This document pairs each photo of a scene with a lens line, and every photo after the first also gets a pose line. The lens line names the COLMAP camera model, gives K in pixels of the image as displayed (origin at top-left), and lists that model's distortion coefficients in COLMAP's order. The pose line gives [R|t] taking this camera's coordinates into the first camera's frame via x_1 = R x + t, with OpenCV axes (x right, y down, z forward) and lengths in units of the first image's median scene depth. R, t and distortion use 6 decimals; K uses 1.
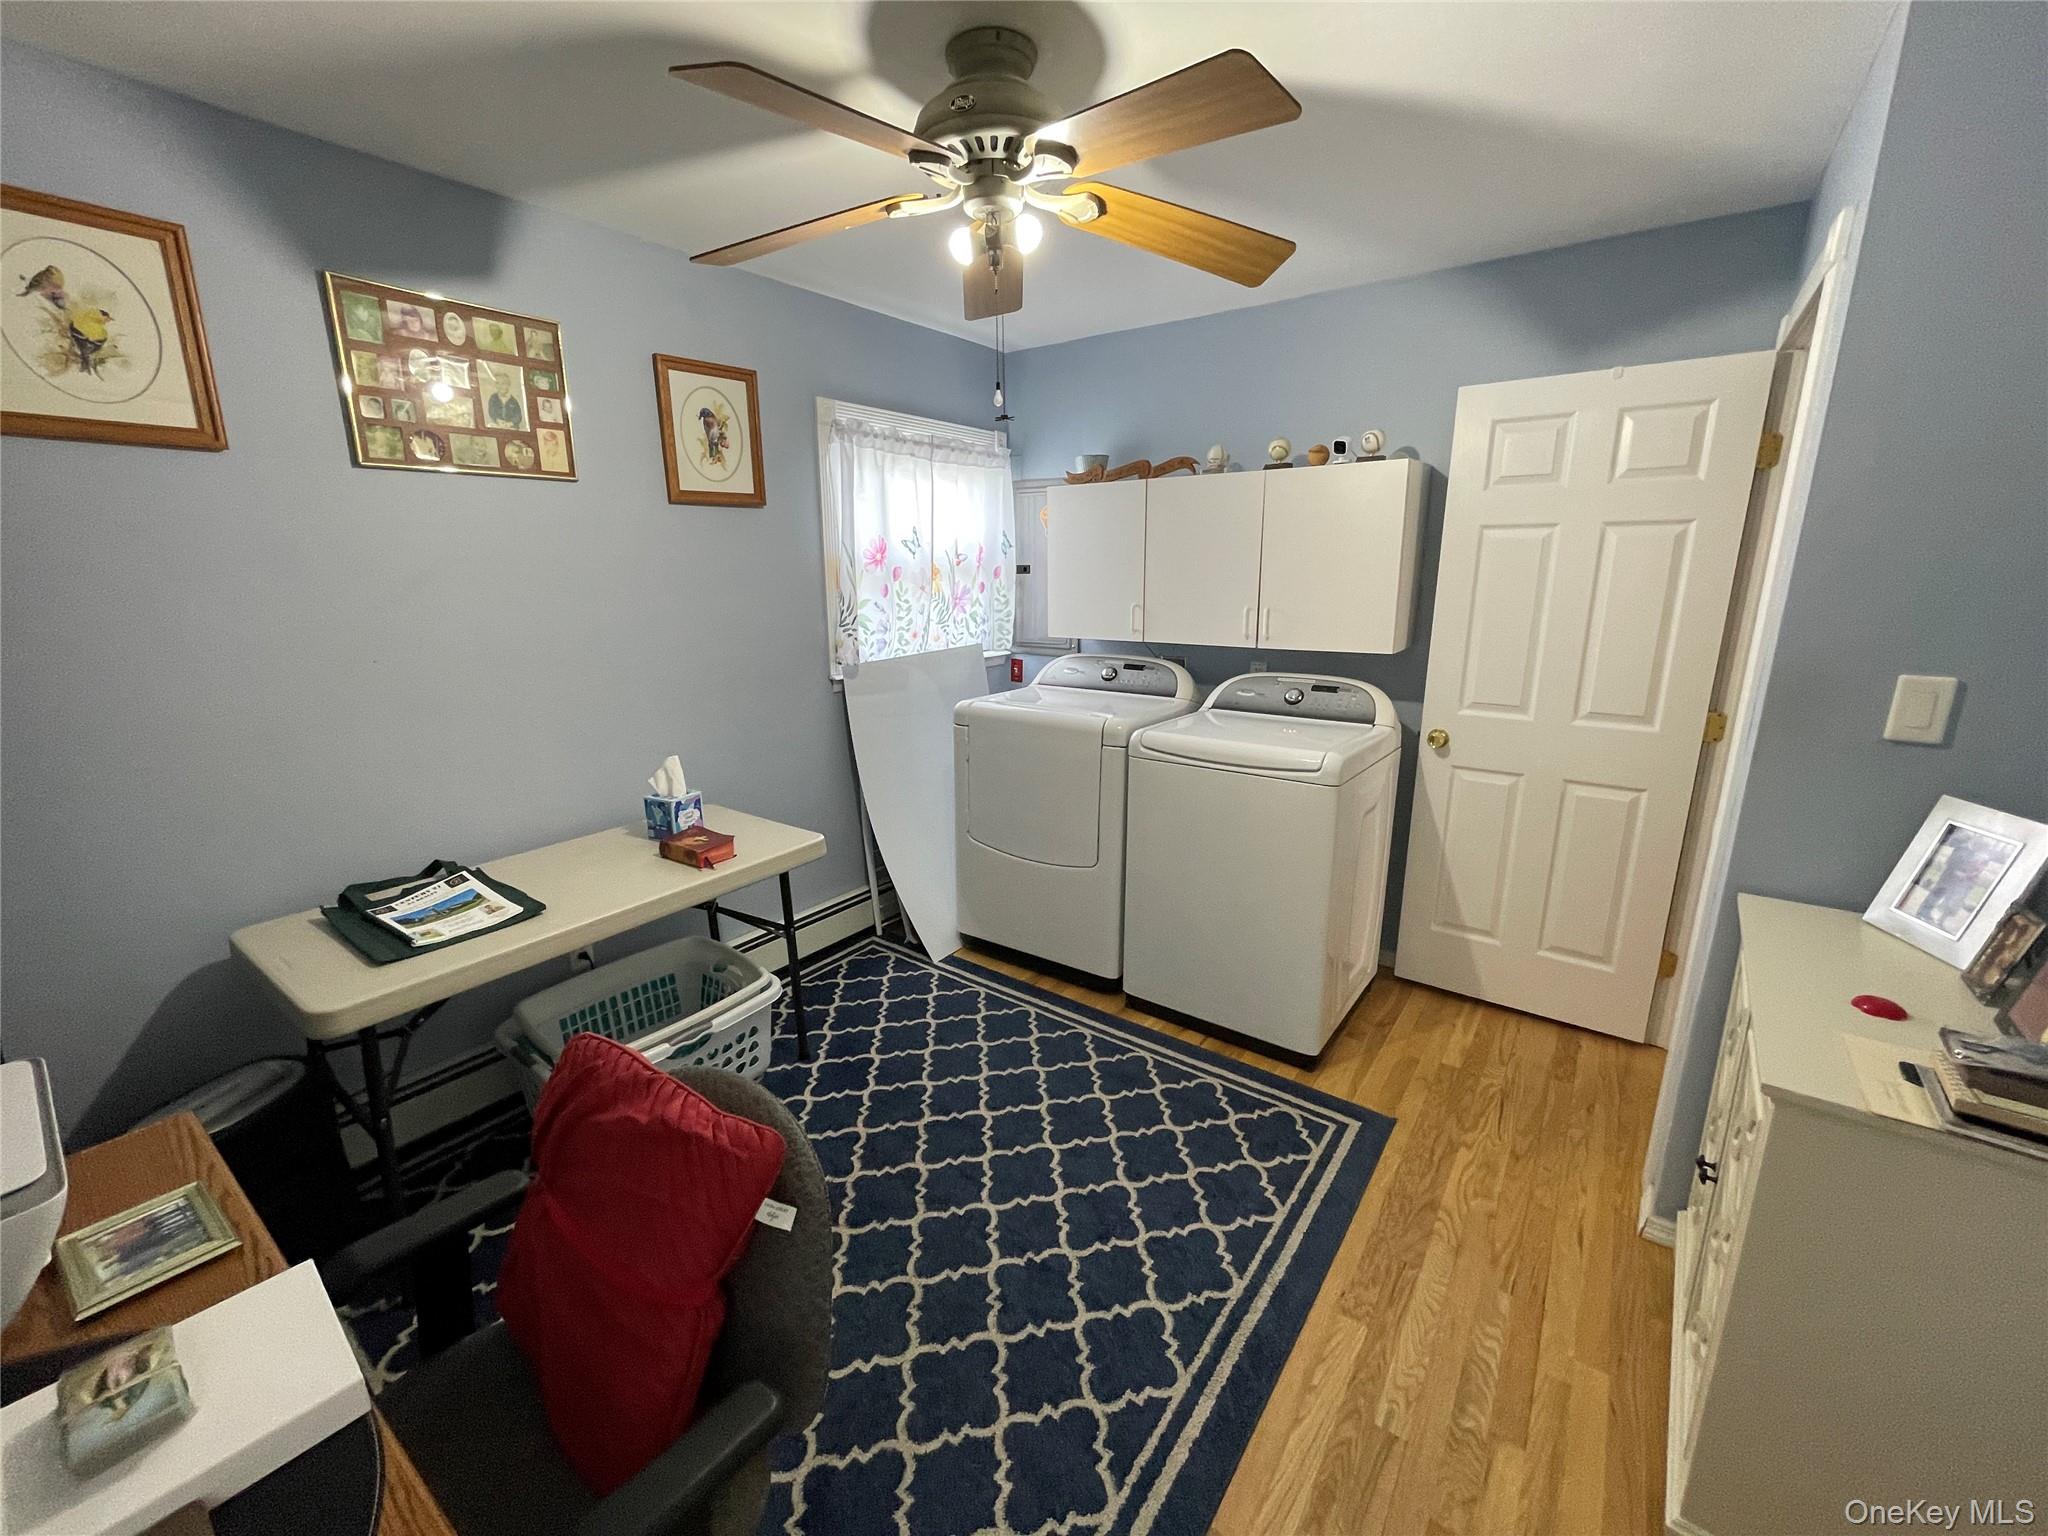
lens RADIAL K [[834.9, 0, 1030.5], [0, 834.9, 747.6], [0, 0, 1]] dist [0.015833, -0.000118]
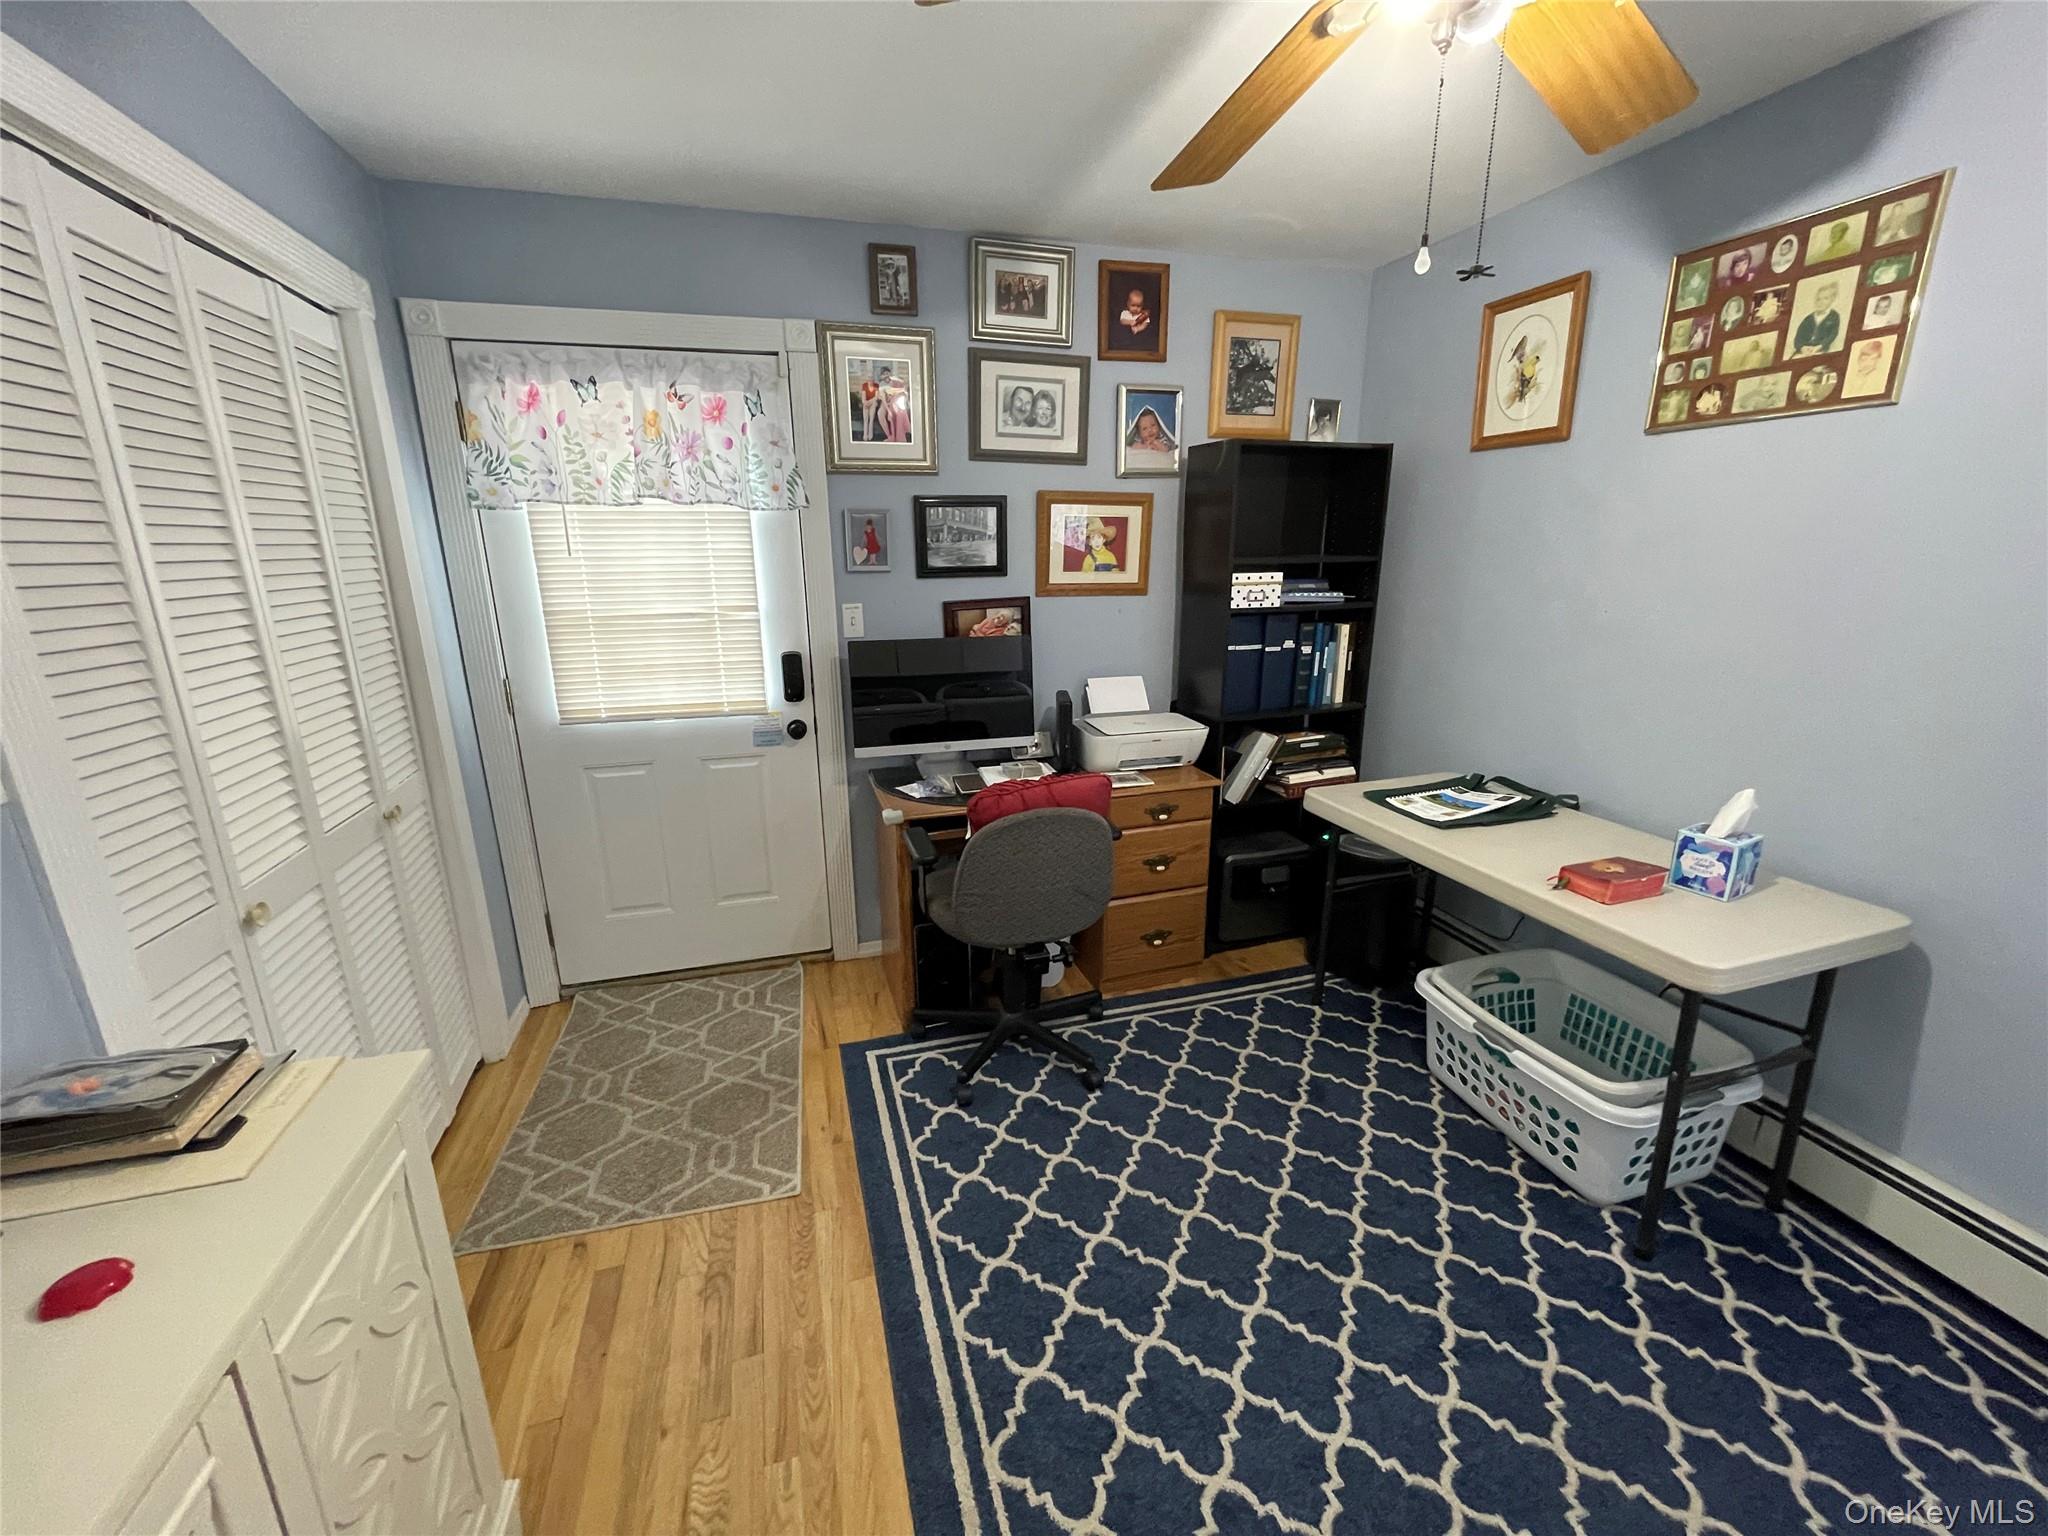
lens RADIAL K [[825.1, 0, 1023.6], [0, 825.1, 764.9], [0, 0, 1]] dist [-0.004672, 0.000155]
pose [[-0.595077, 0.219076, -0.773233, 0.661298], [-0.167852, 0.907030, 0.386163, -0.238927], [0.785945, 0.359585, -0.502981, 1.146979]]
